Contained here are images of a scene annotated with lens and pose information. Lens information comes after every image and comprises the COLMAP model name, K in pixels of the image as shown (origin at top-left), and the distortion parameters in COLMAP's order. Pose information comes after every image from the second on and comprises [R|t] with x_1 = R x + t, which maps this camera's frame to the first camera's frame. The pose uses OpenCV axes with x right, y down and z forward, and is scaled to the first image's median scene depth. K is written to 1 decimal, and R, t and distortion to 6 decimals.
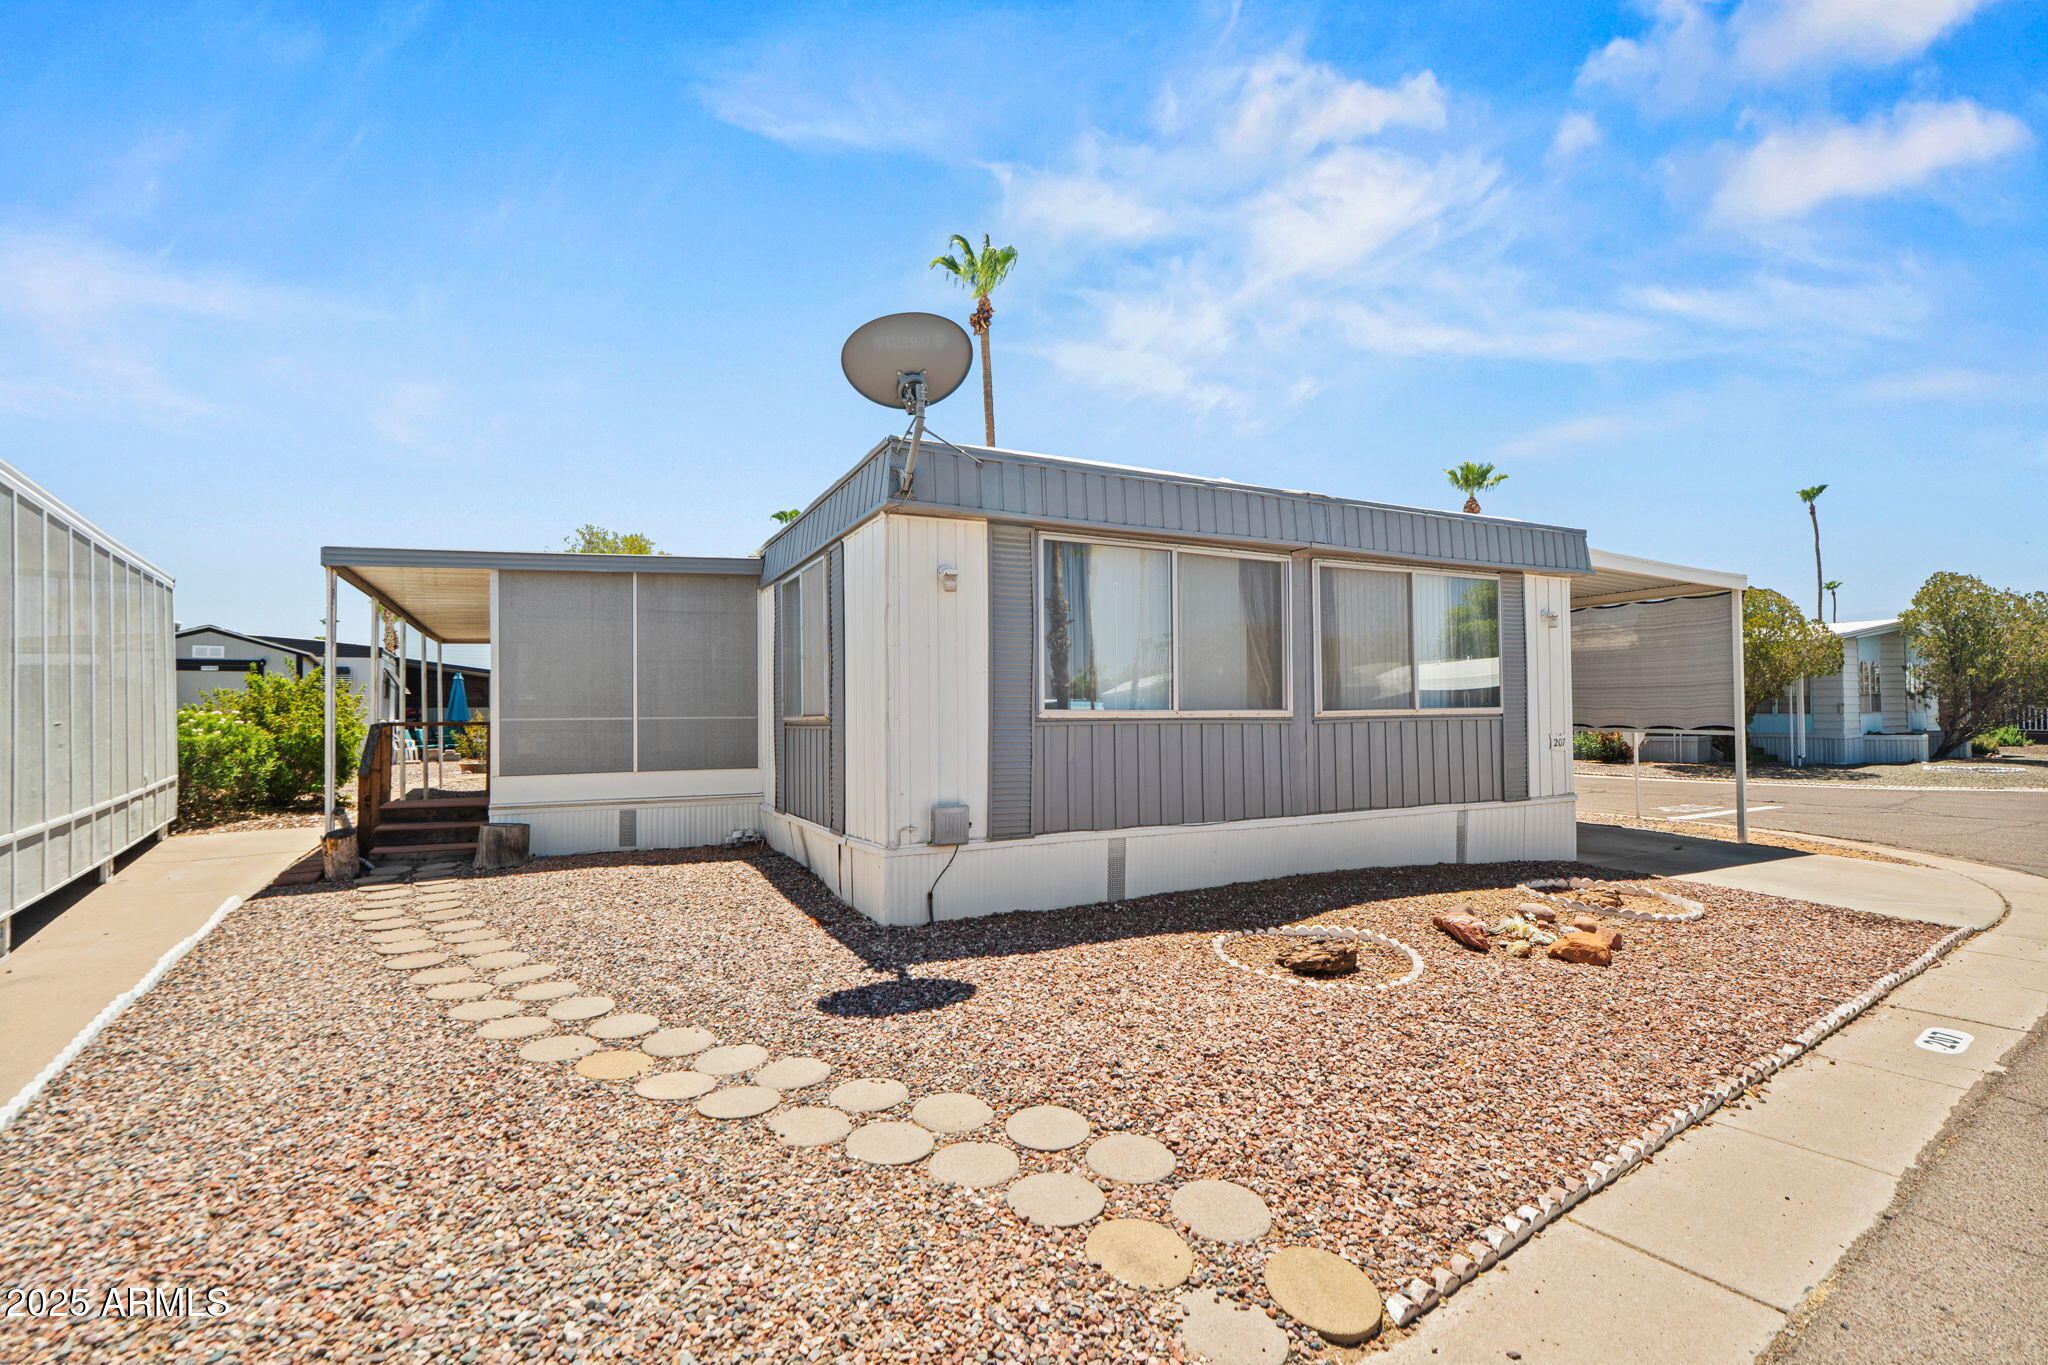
lens RADIAL K [[942.3, 0, 1019.5], [0, 942.3, 687.6], [0, 0, 1]] dist [-0.005790, 0.002305]
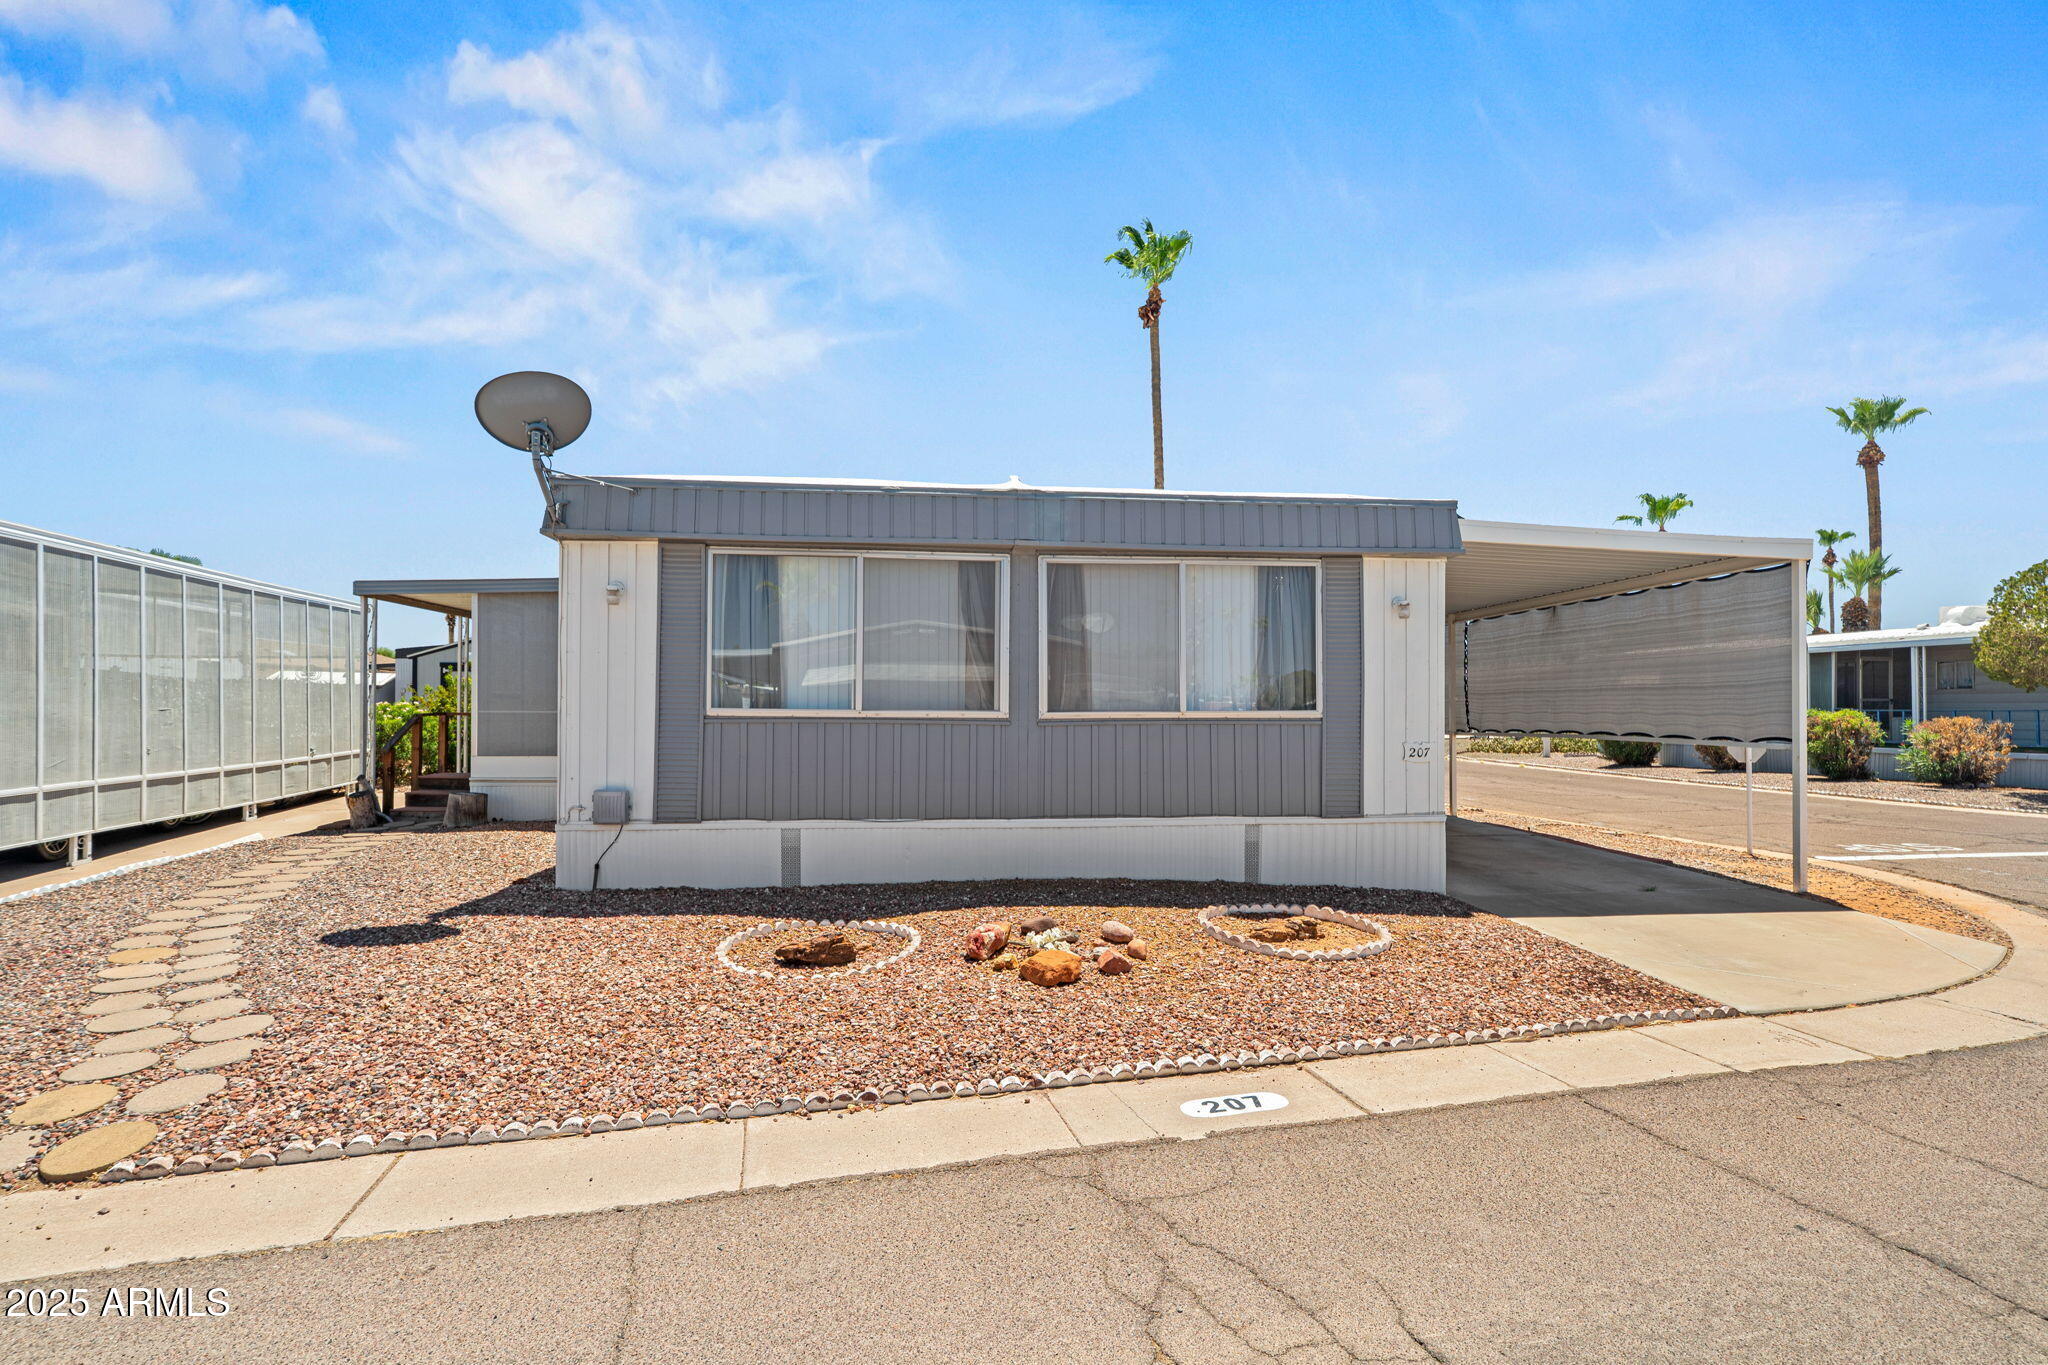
lens RADIAL K [[942.3, 0, 989.3], [0, 942.3, 696.8], [0, 0, 1]] dist [-0.005790, 0.002305]
pose [[0.932228, 0.005912, -0.361824, 0.664050], [-0.001163, 0.999910, 0.013341, -0.004410], [0.361871, -0.012016, 0.932151, 0.077338]]
